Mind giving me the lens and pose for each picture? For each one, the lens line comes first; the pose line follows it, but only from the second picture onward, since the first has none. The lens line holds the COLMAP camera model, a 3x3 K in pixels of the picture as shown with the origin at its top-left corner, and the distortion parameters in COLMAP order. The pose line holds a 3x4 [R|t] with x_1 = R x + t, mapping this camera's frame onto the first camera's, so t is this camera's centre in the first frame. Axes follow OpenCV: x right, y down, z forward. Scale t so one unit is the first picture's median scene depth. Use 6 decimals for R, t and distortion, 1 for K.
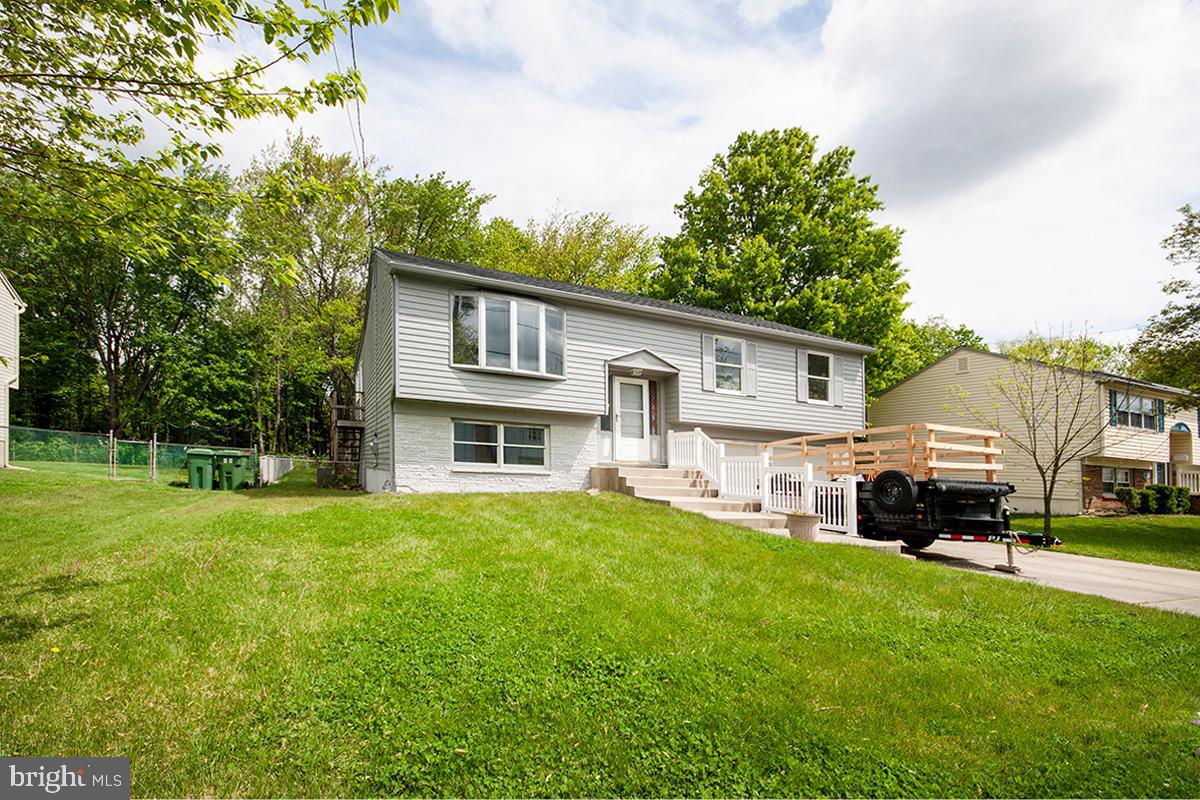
lens RADIAL K [[564.5, 0, 600.0], [0, 564.5, 400.0], [0, 0, 1]] dist [-0.000318, 0.000035]
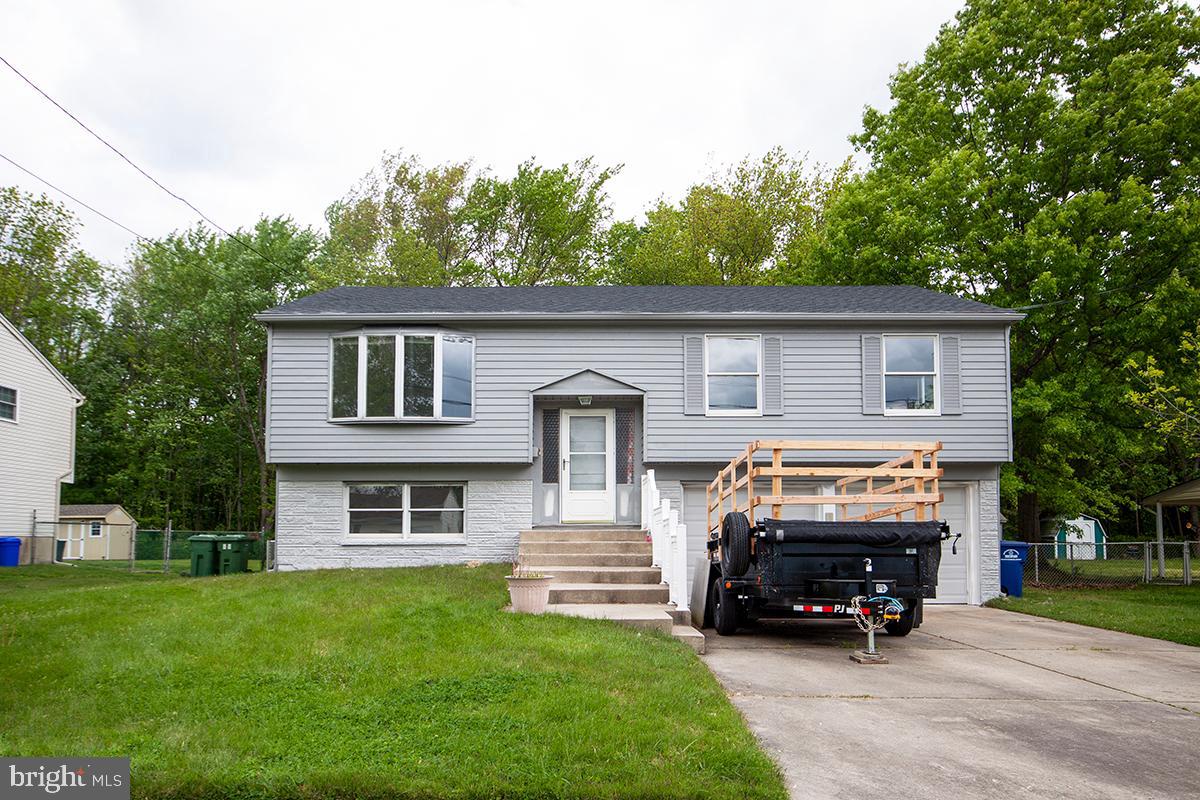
lens RADIAL K [[858.1, 0, 600.0], [0, 858.1, 400.0], [0, 0, 1]] dist [-0.001361, -0.000522]
pose [[0.912453, -0.110658, -0.393934, 0.551769], [0.090596, 0.993479, -0.069230, 0.031250], [0.399026, 0.027480, 0.916528, -0.027130]]
